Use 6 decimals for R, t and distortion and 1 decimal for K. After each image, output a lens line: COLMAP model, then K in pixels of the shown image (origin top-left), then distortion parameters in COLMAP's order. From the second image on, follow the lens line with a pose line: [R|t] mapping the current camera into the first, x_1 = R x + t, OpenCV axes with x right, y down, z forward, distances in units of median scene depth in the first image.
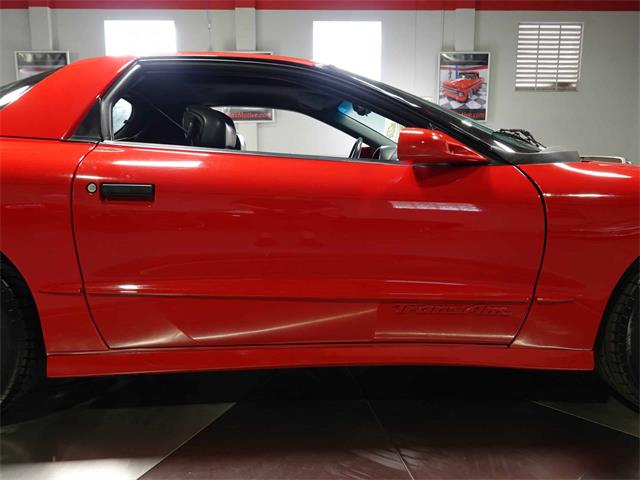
lens RADIAL K [[474.1, 0, 319.8], [0, 474.1, 241.4], [0, 0, 1]] dist [0.003650, 0.001032]
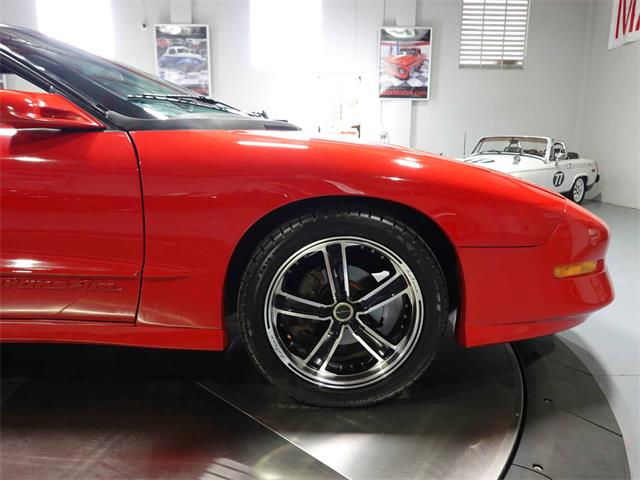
lens RADIAL K [[474.1, 0, 319.8], [0, 474.1, 241.4], [0, 0, 1]] dist [0.003650, 0.001032]
pose [[0.999935, 0.011329, -0.000905, 0.132135], [-0.011282, 0.999109, 0.040680, 0.002140], [0.001365, -0.040667, 0.999172, 0.009695]]
